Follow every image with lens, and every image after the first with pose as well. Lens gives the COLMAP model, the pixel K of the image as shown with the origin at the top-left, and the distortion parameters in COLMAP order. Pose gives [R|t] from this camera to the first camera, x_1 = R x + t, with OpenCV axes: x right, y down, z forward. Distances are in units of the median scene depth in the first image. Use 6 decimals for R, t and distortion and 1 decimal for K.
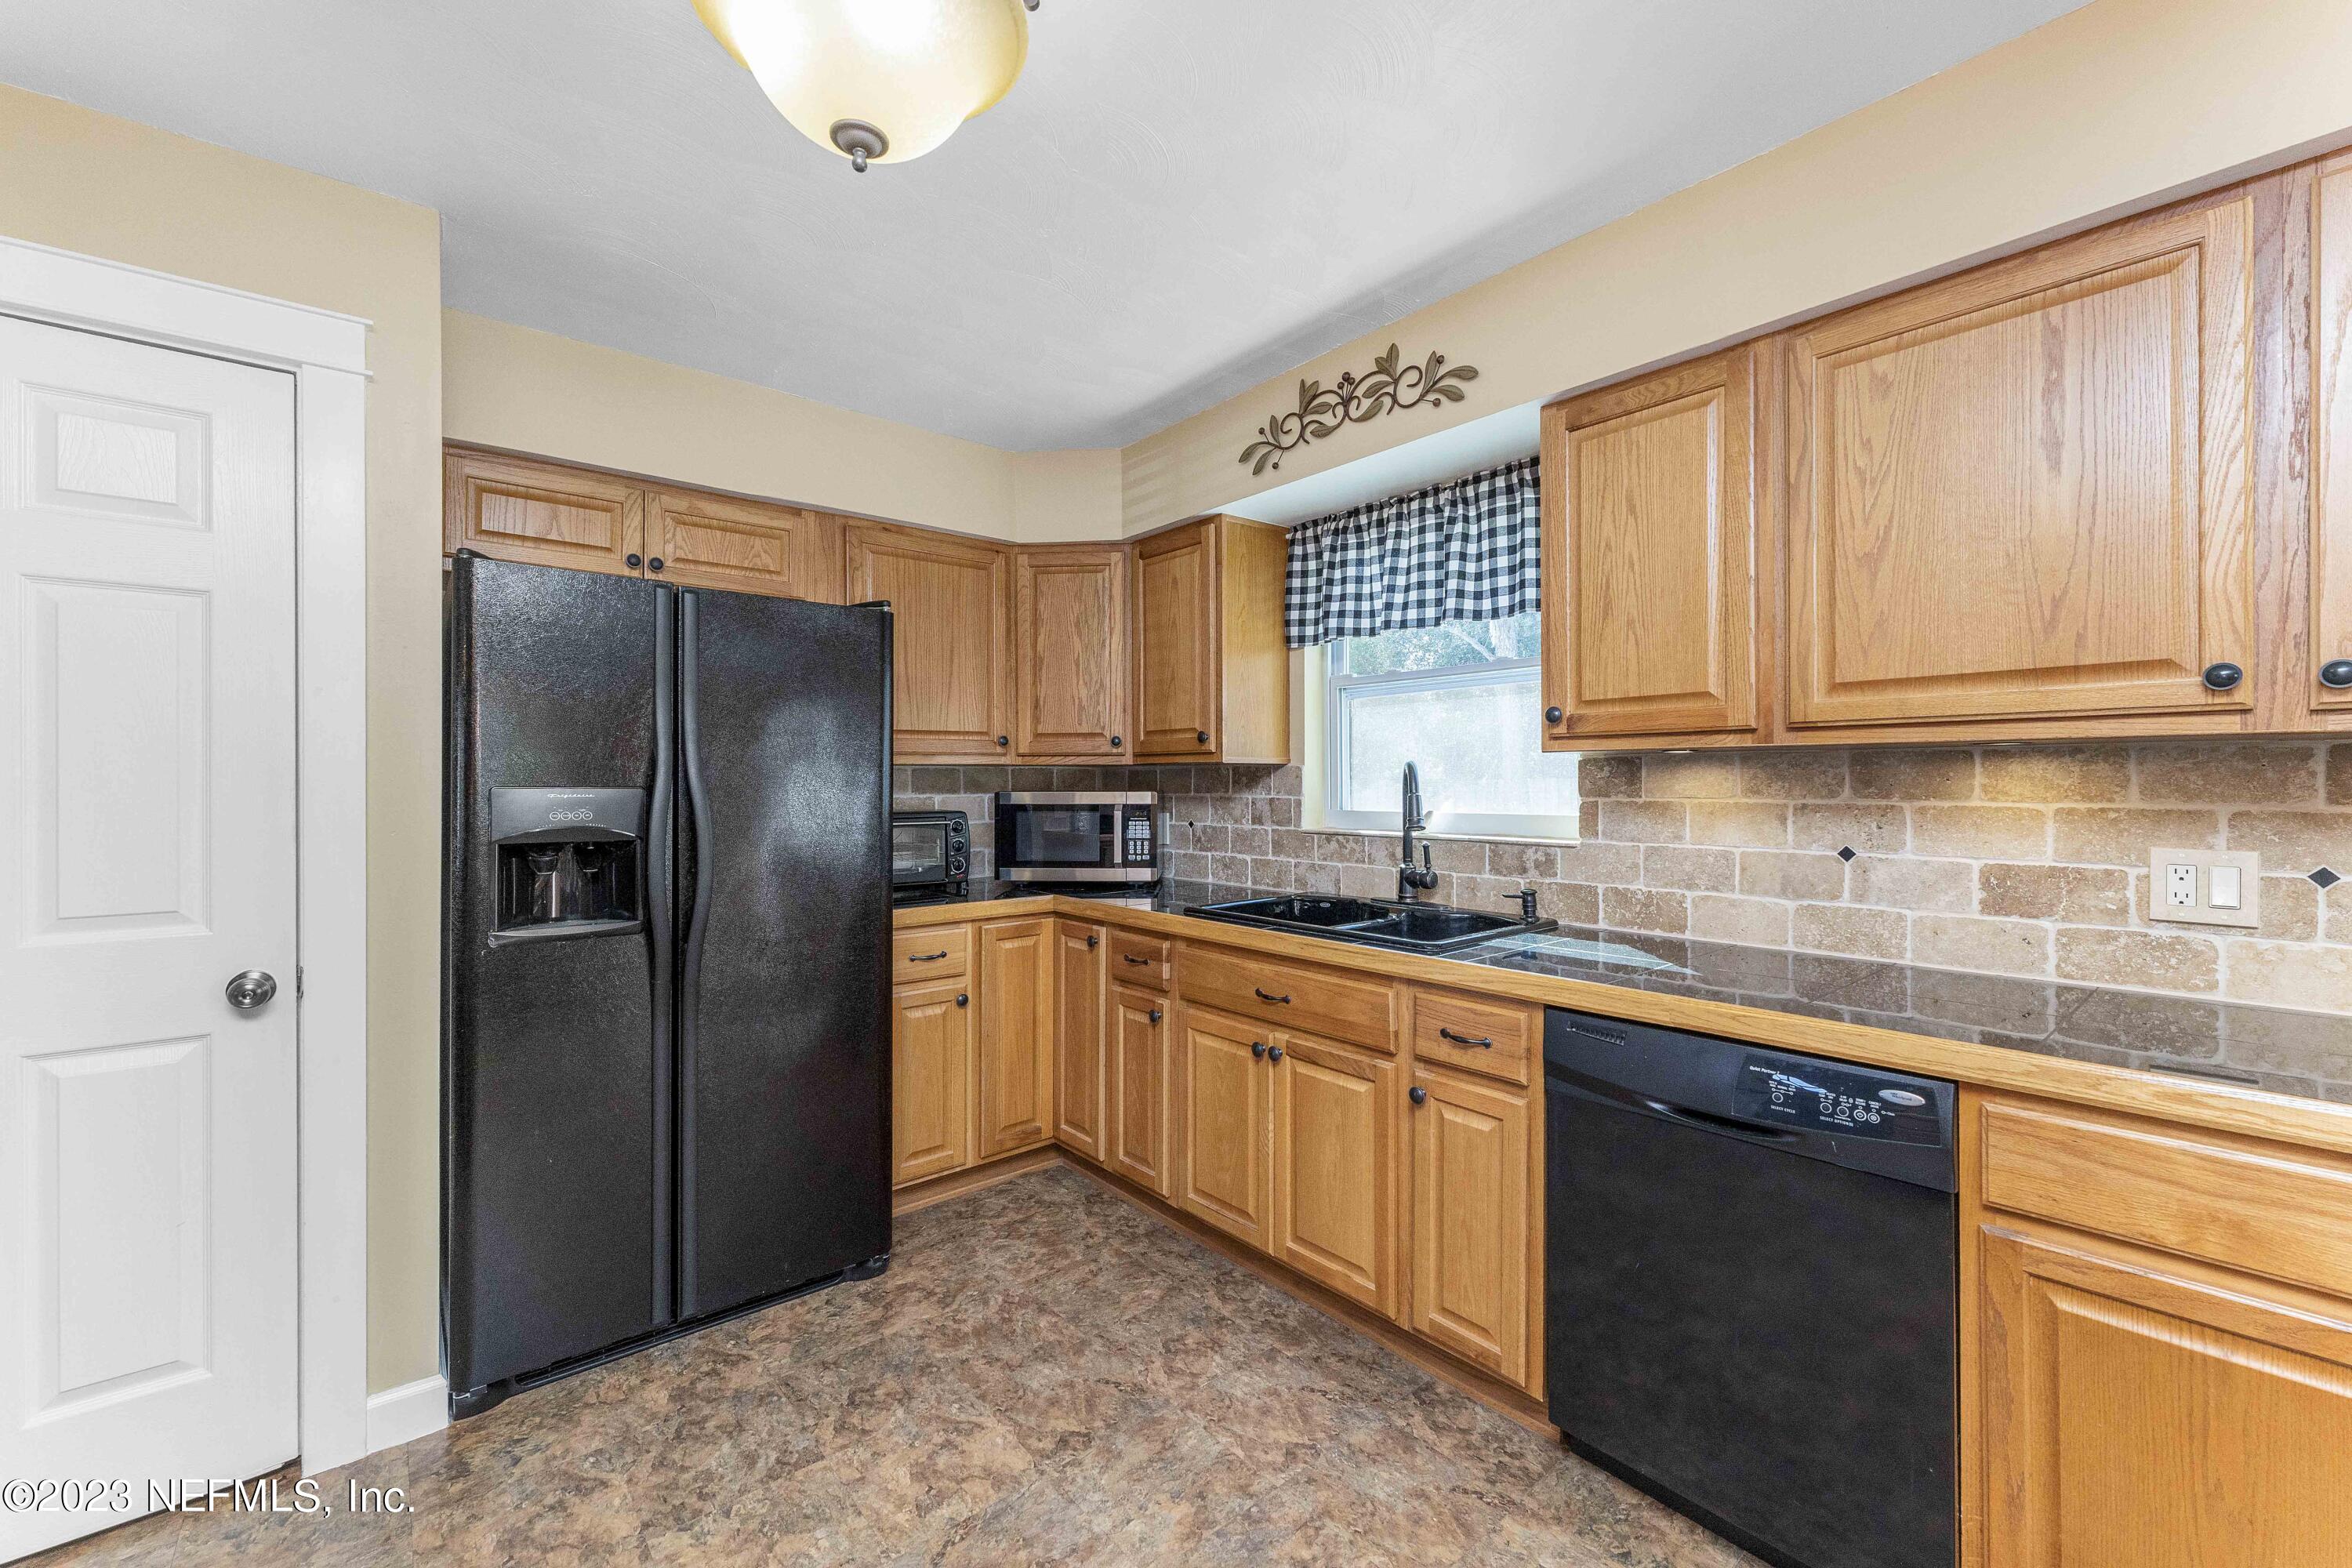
lens RADIAL K [[939.0, 0, 1171.2], [0, 939.0, 780.3], [0, 0, 1]] dist [0.001829, -0.001256]
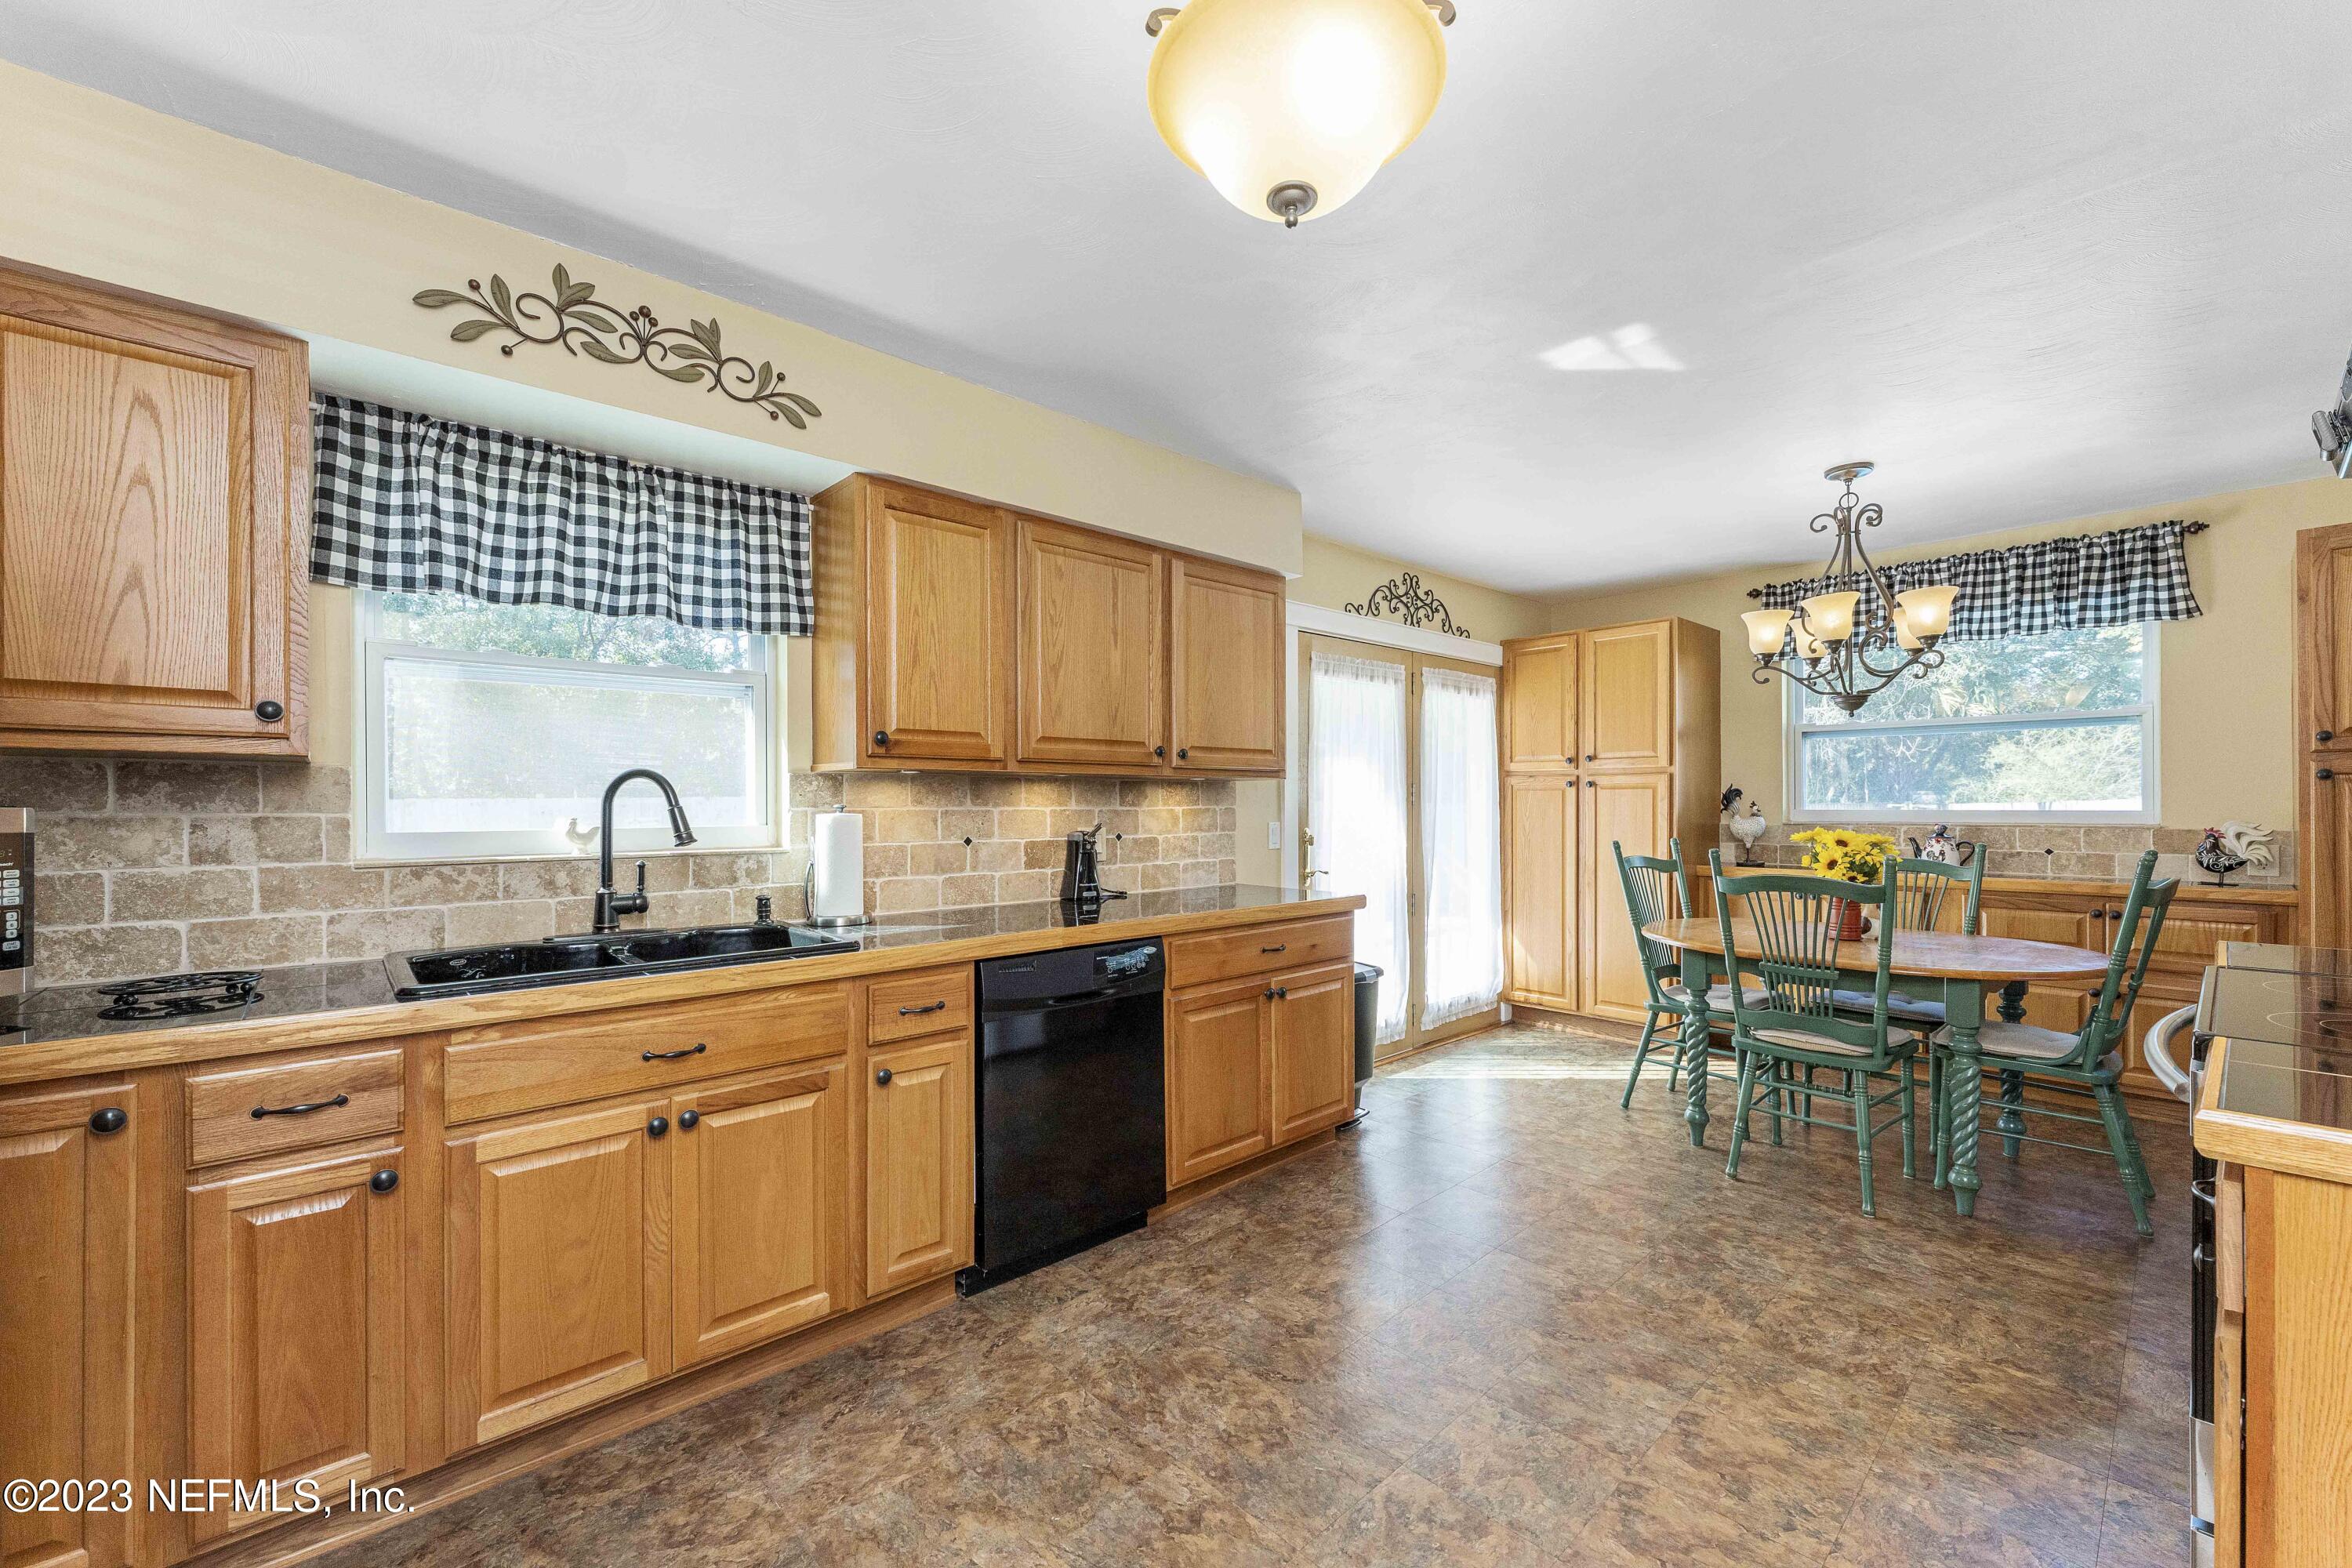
lens RADIAL K [[939.0, 0, 1188.0], [0, 939.0, 799.4], [0, 0, 1]] dist [0.001829, -0.001256]
pose [[-0.043195, 0.007389, 0.999039, -0.794194], [0.001302, 0.999972, -0.007340, 0.018620], [-0.999066, 0.000984, -0.043203, 0.645894]]
